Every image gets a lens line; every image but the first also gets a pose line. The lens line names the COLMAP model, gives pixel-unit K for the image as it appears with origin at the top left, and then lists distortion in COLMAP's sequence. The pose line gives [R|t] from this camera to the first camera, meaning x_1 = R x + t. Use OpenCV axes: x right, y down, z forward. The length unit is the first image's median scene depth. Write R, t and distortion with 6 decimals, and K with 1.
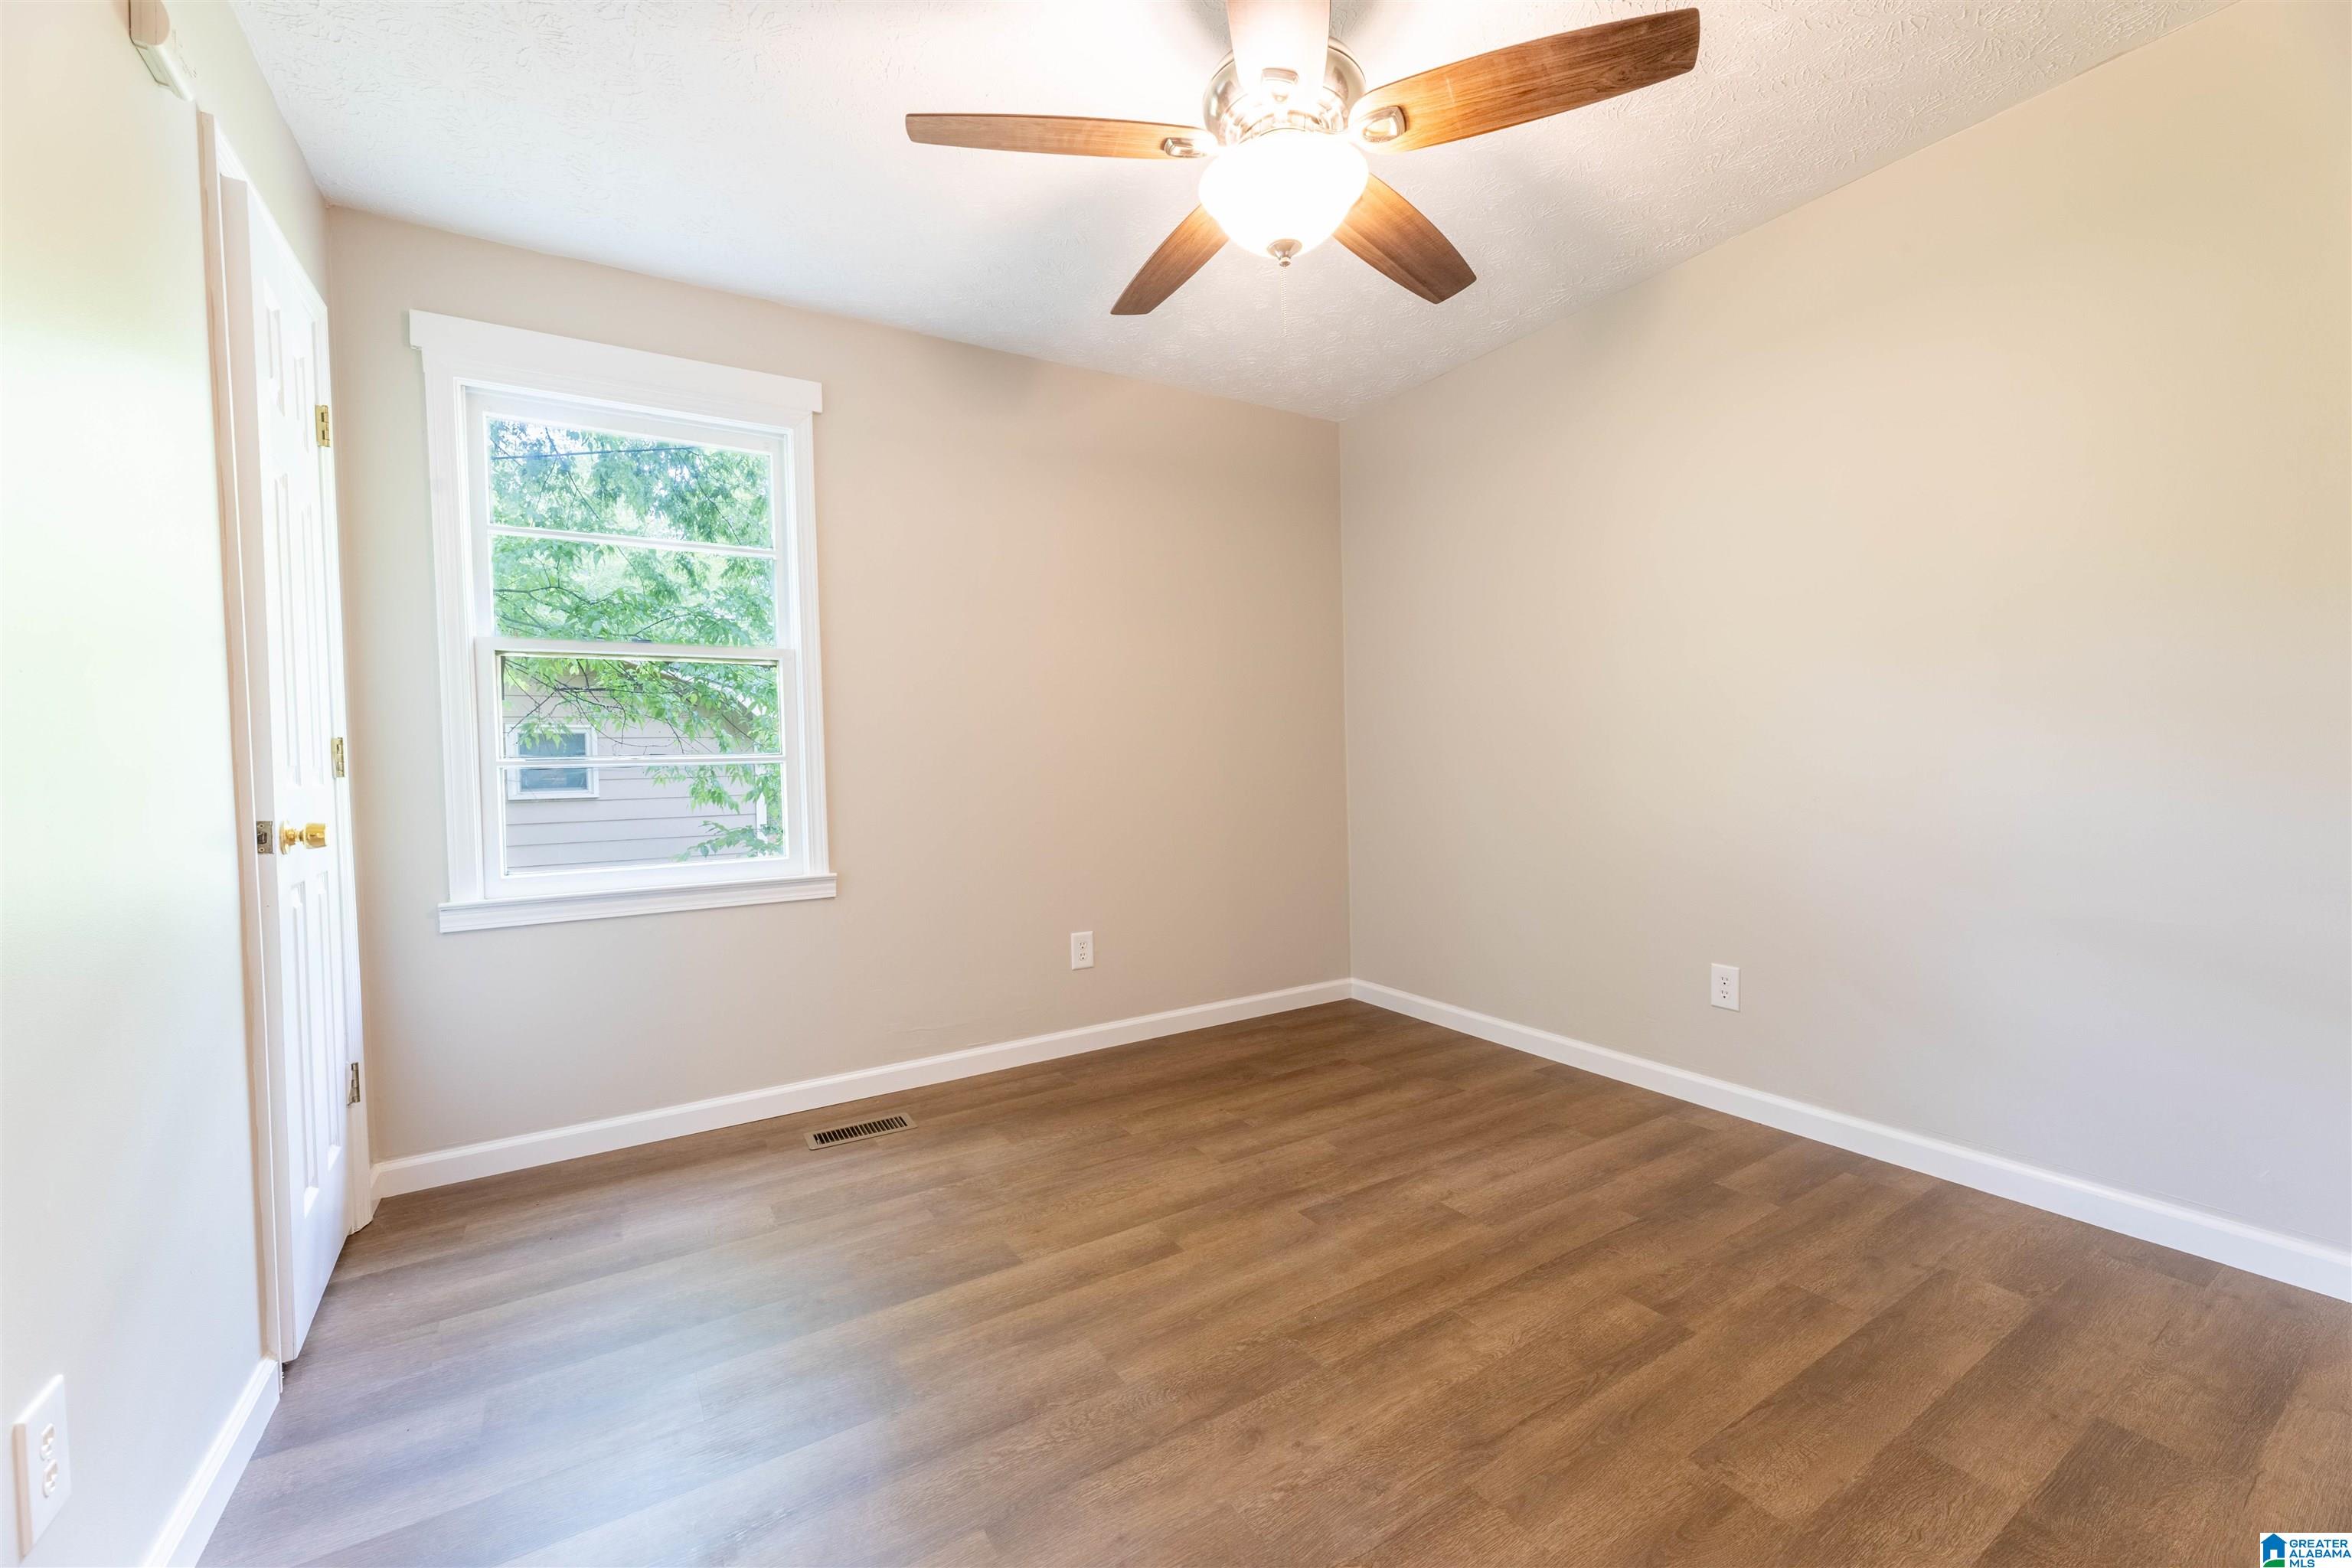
lens RADIAL K [[935.3, 0, 1176.0], [0, 935.3, 784.0], [0, 0, 1]] dist [0.000996, -0.000253]
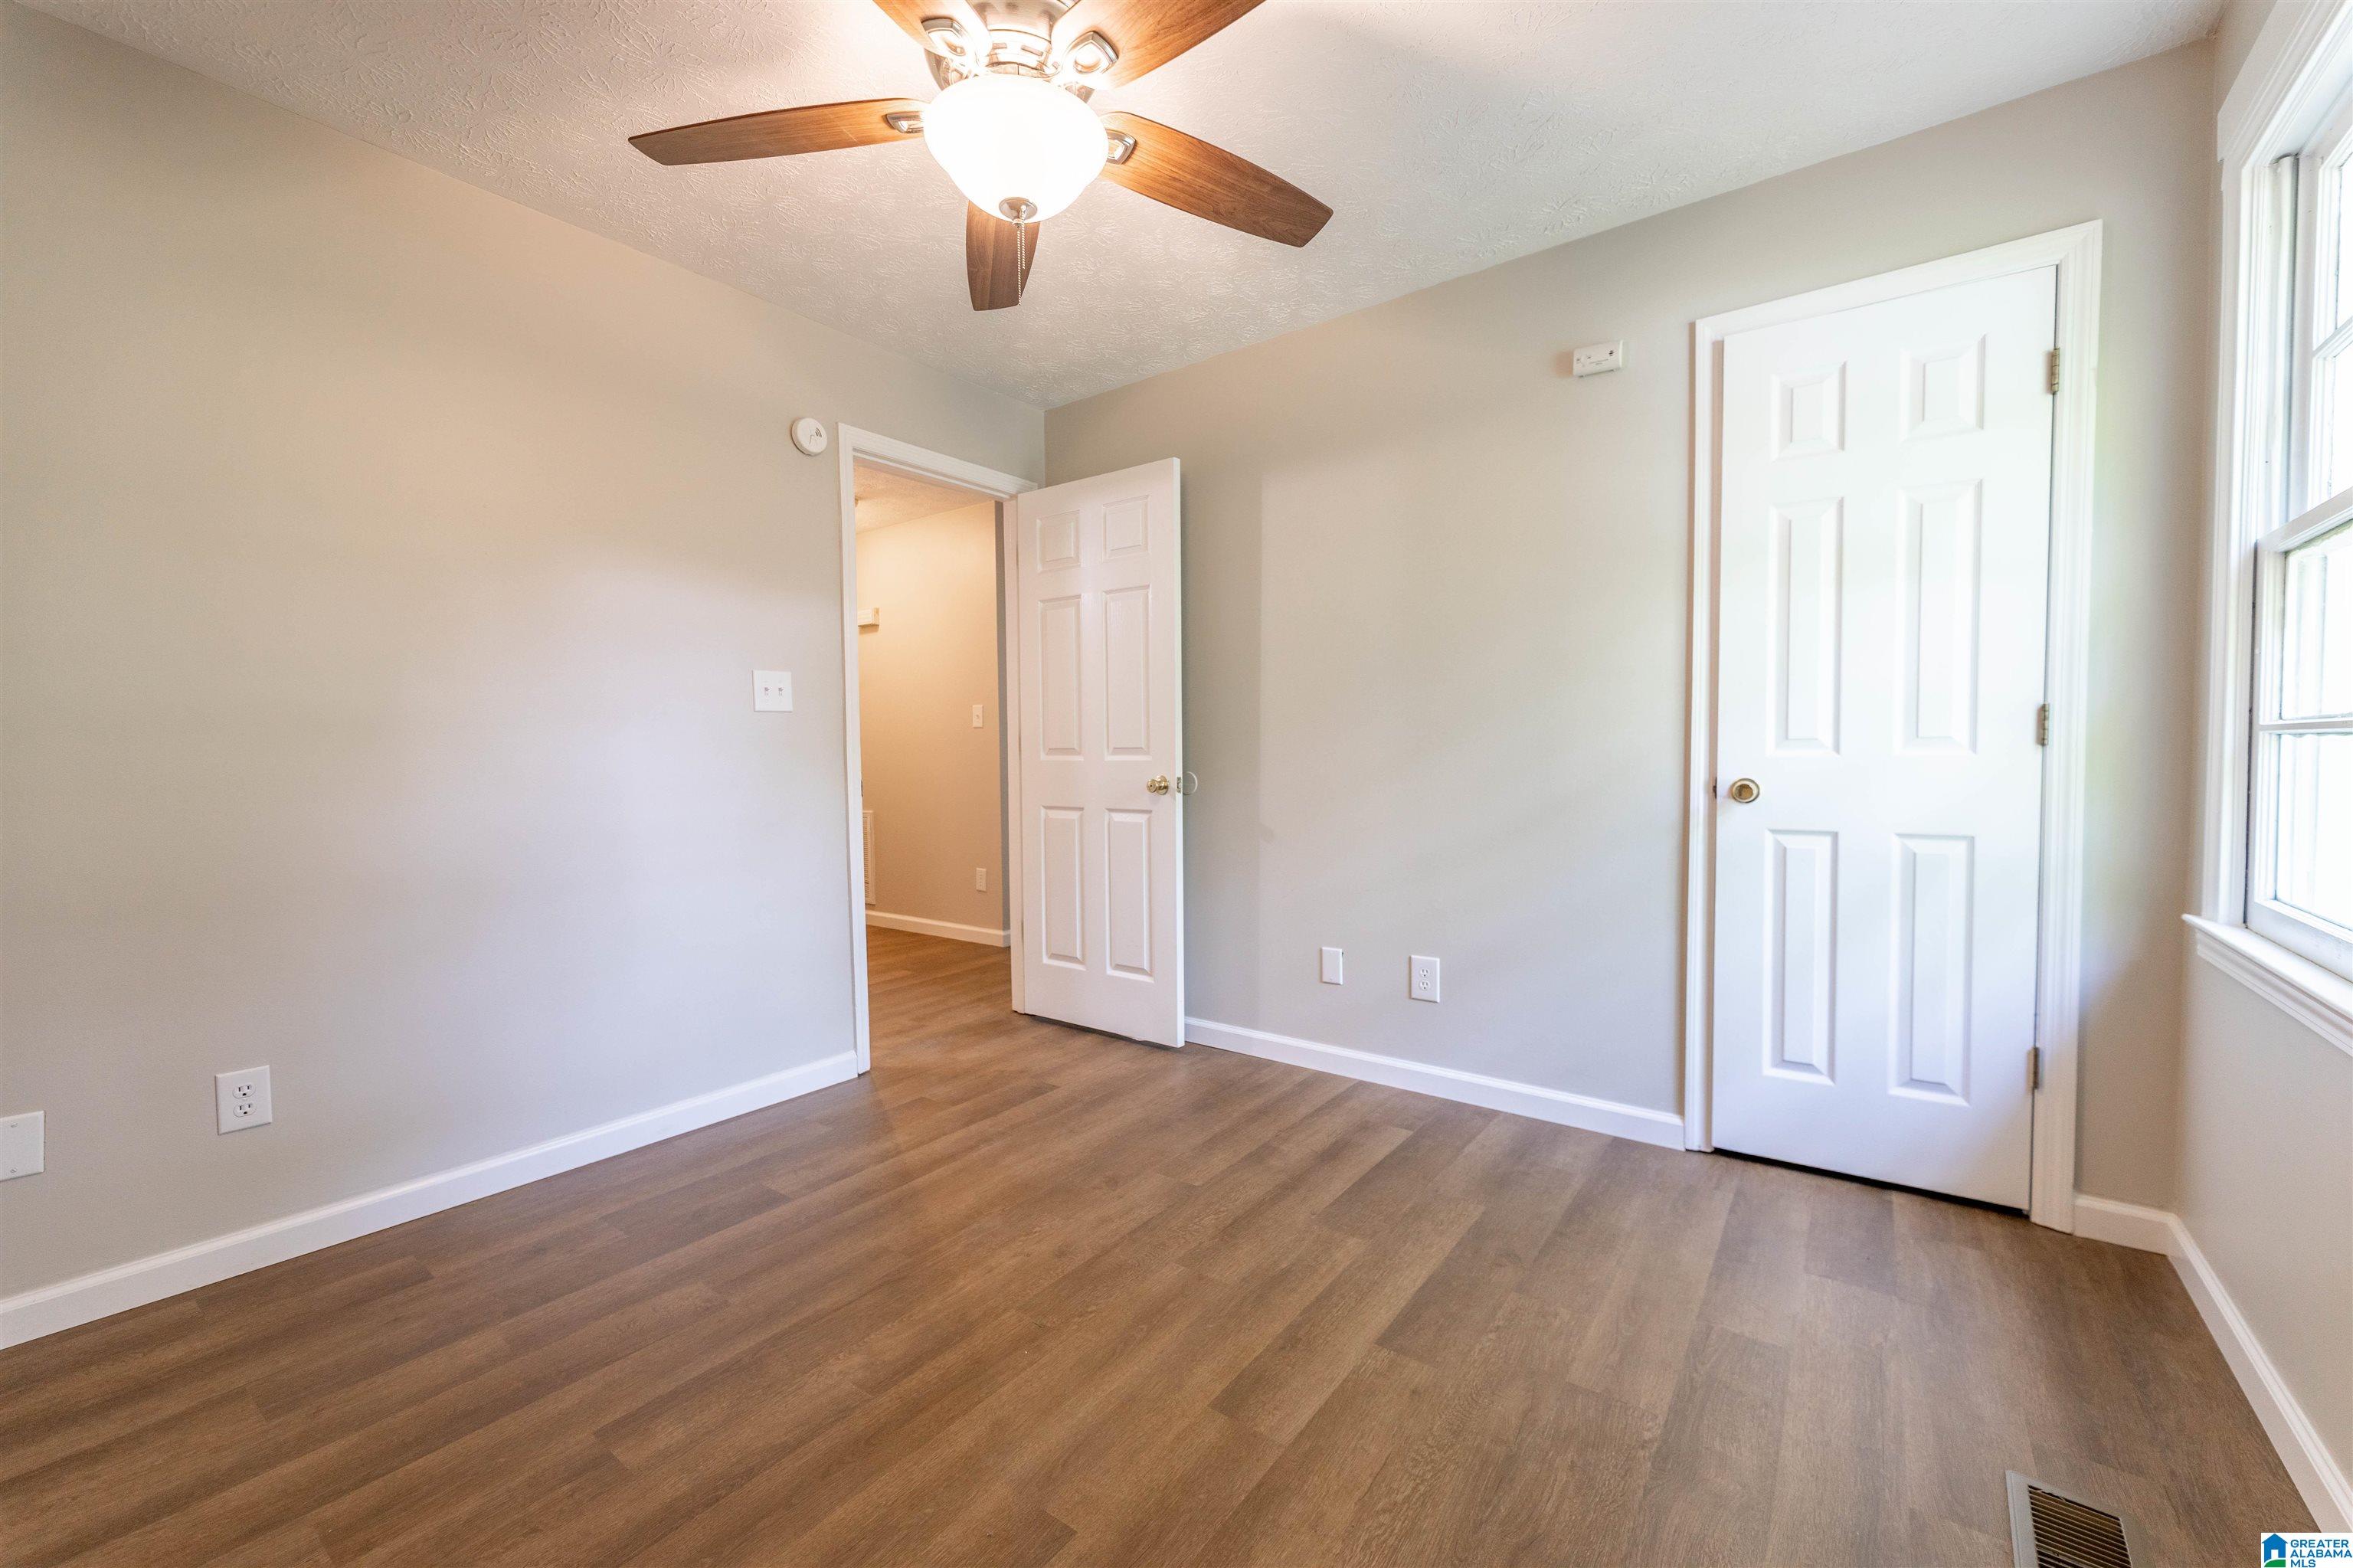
lens RADIAL K [[935.7, 0, 1176.5], [0, 935.7, 784.0], [0, 0, 1]] dist [0.000996, -0.000253]
pose [[-0.929684, 0.044940, -0.365606, 0.276636], [0.022479, 0.997602, 0.065464, -0.051574], [0.367671, 0.052642, -0.928465, 1.605808]]
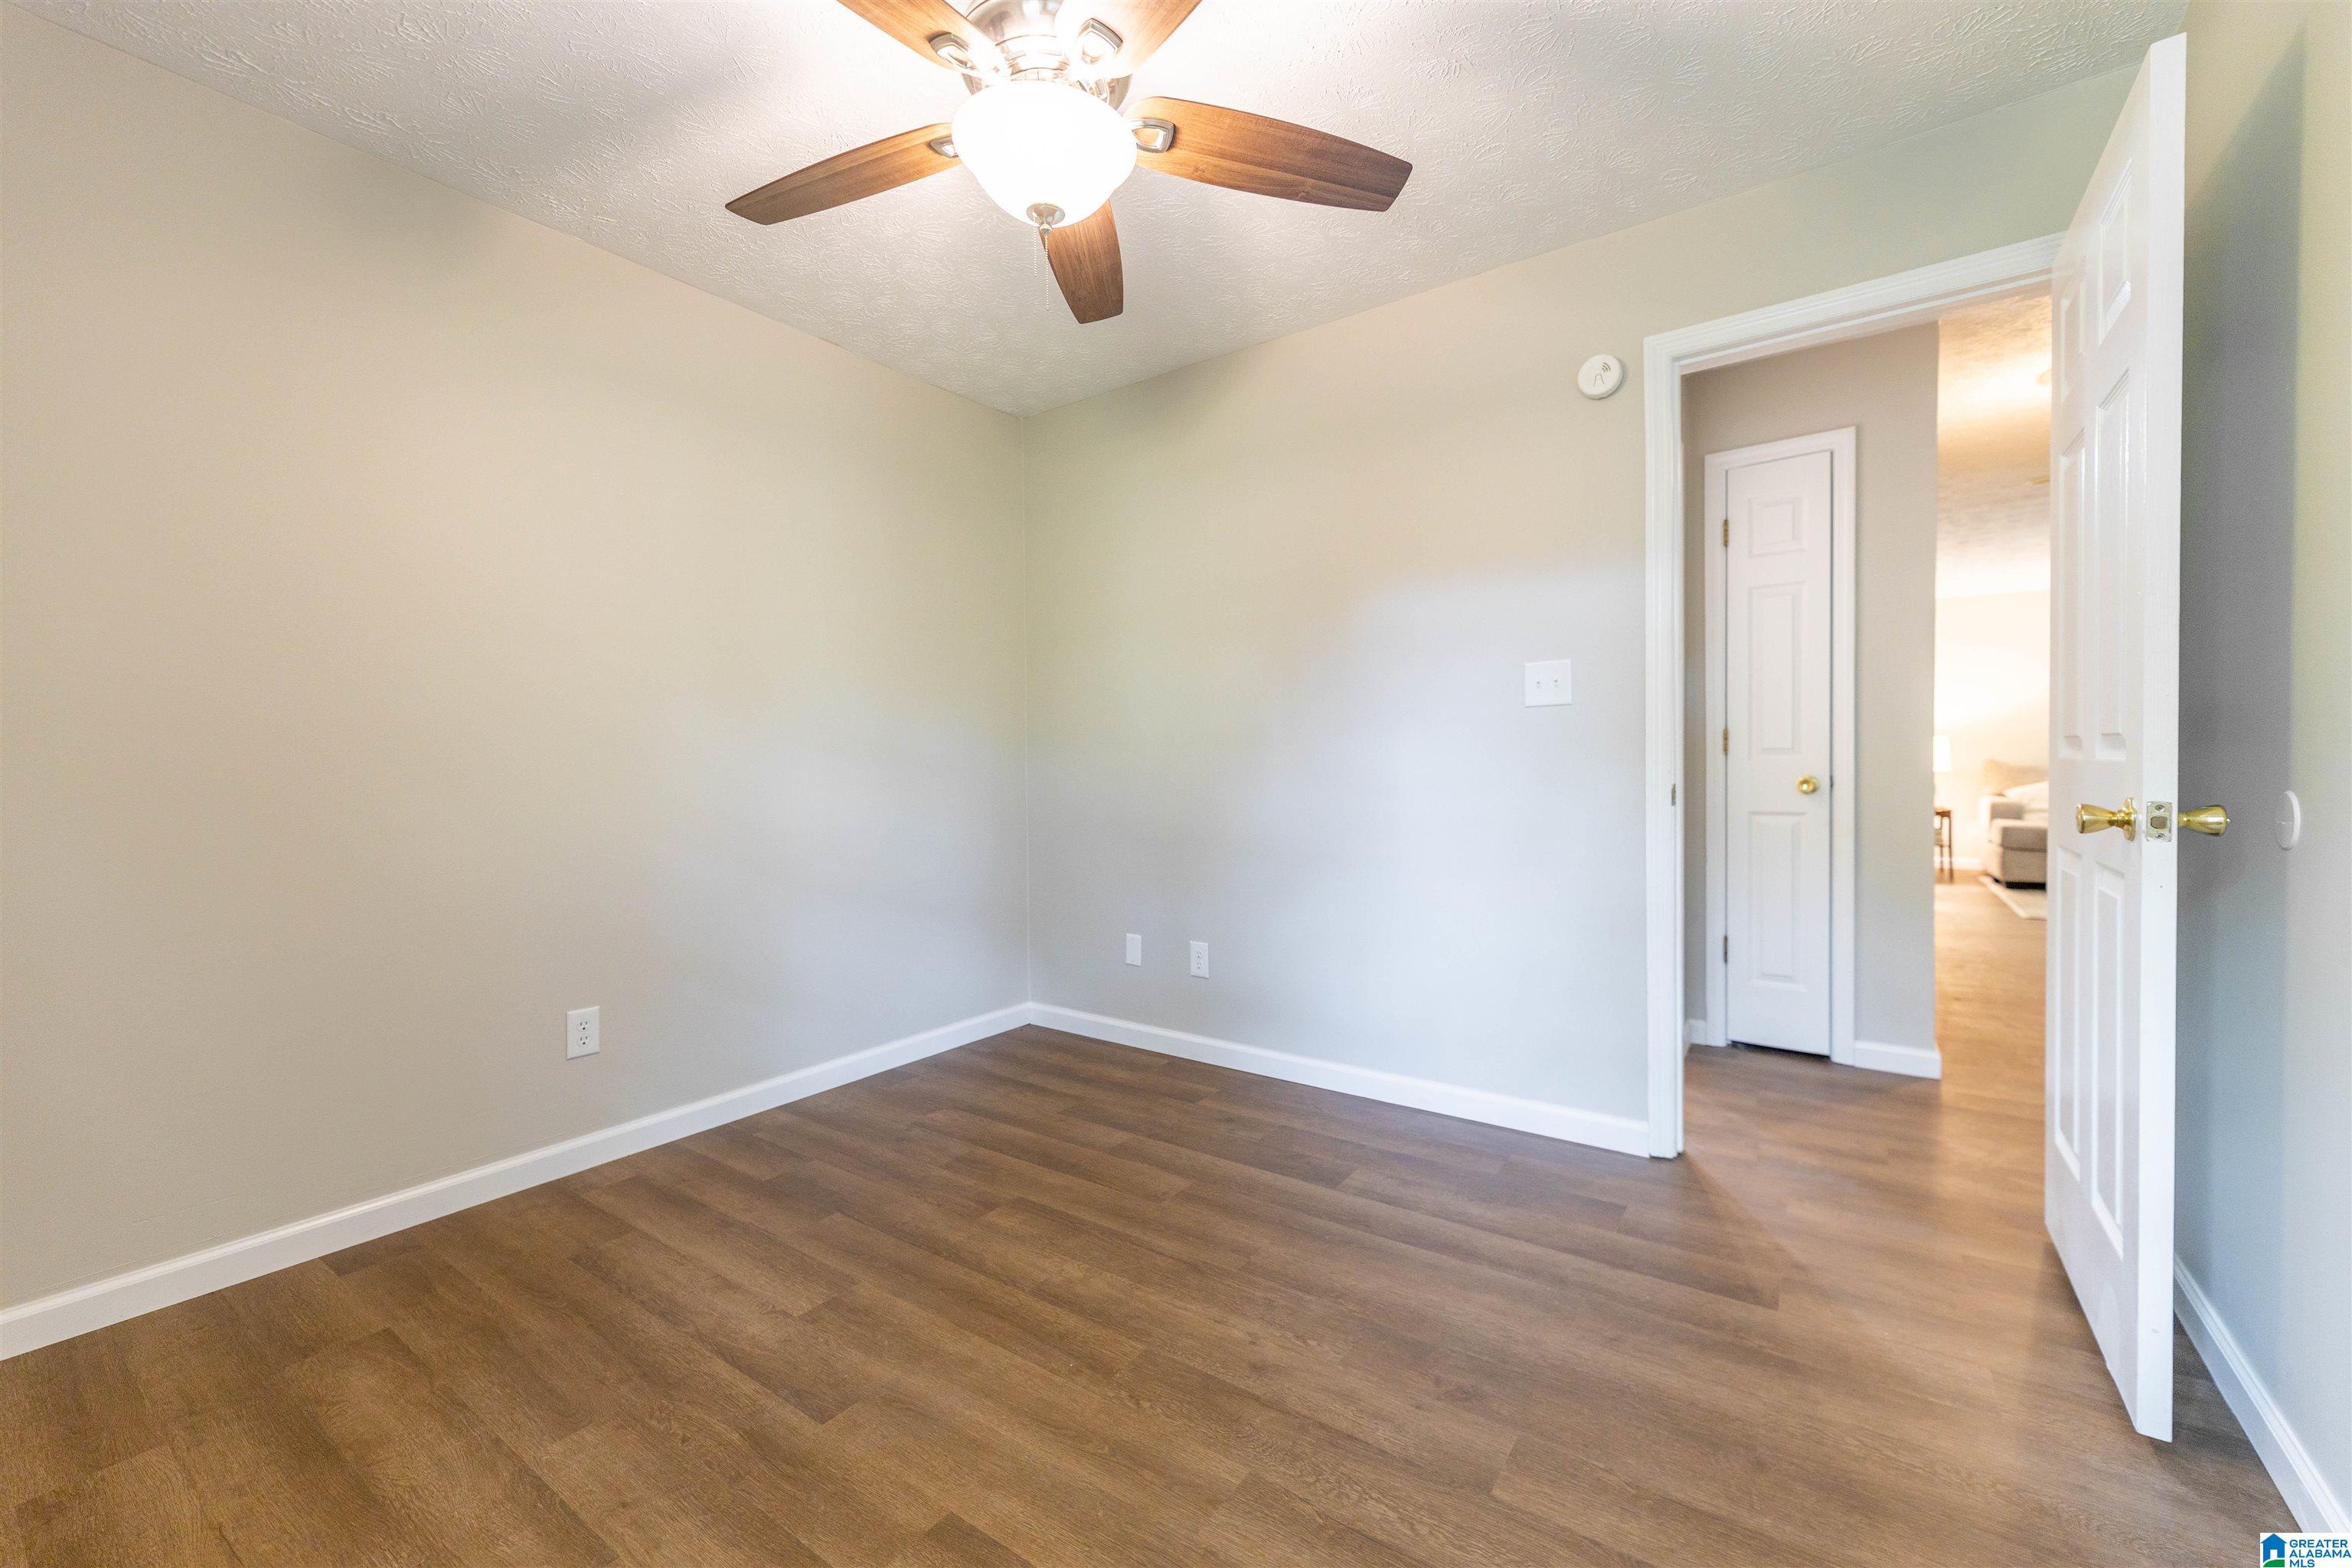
lens RADIAL K [[935.3, 0, 1176.0], [0, 935.3, 784.0], [0, 0, 1]] dist [0.000996, -0.000253]
pose [[-0.388173, 0.007836, 0.921553, -0.641603], [0.047913, 0.998783, 0.011689, -0.014564], [-0.920340, 0.048692, -0.388076, 1.044772]]
